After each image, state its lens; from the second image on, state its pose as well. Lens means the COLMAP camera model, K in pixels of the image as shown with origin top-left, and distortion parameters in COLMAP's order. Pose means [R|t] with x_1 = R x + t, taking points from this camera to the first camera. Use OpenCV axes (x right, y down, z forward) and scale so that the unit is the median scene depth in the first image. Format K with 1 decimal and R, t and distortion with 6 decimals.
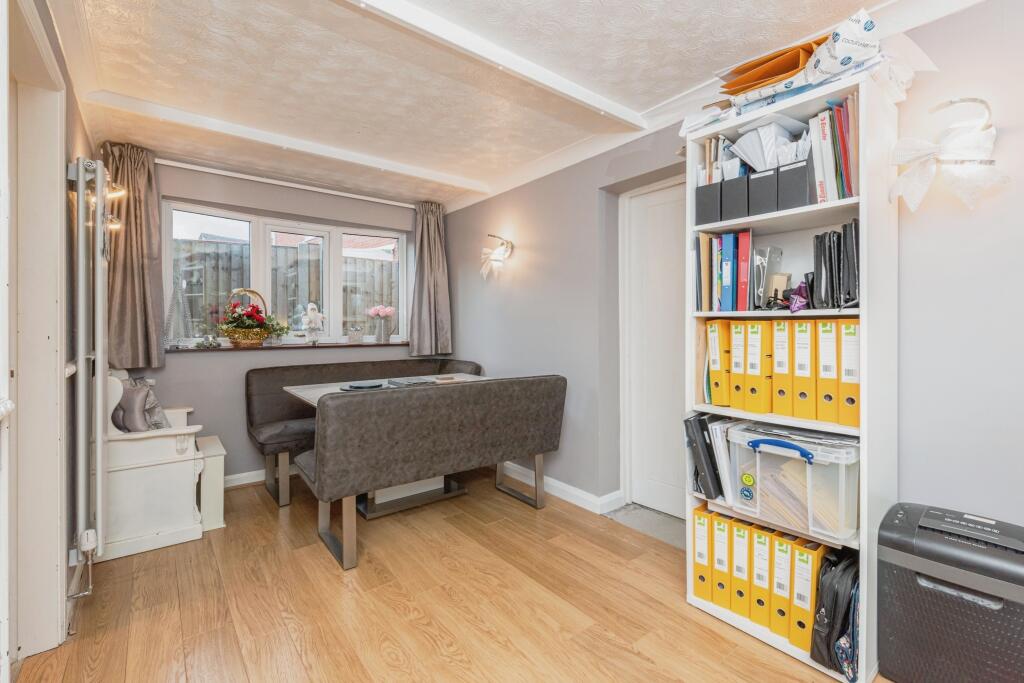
lens RADIAL K [[482.0, 0, 510.8], [0, 482.0, 330.1], [0, 0, 1]] dist [-0.002094, -0.000317]
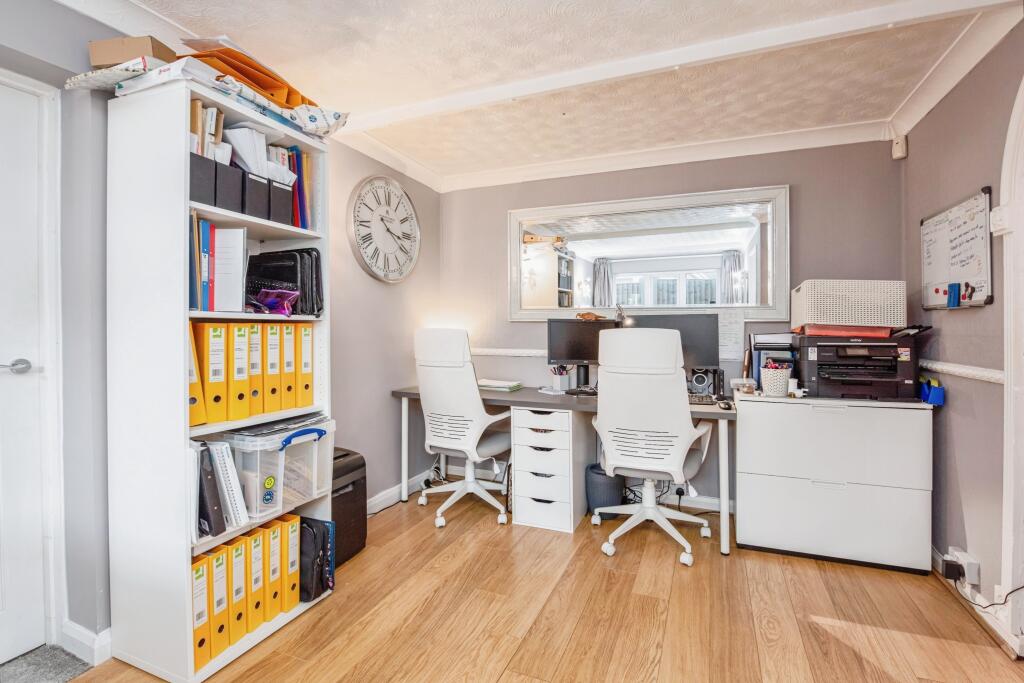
lens RADIAL K [[482.0, 0, 510.8], [0, 482.0, 330.1], [0, 0, 1]] dist [-0.002094, -0.000317]
pose [[-0.513141, -0.000649, 0.858304, -0.633047], [0.008969, 0.999941, 0.006118, -0.007605], [-0.858258, 0.010837, -0.513104, 1.094960]]
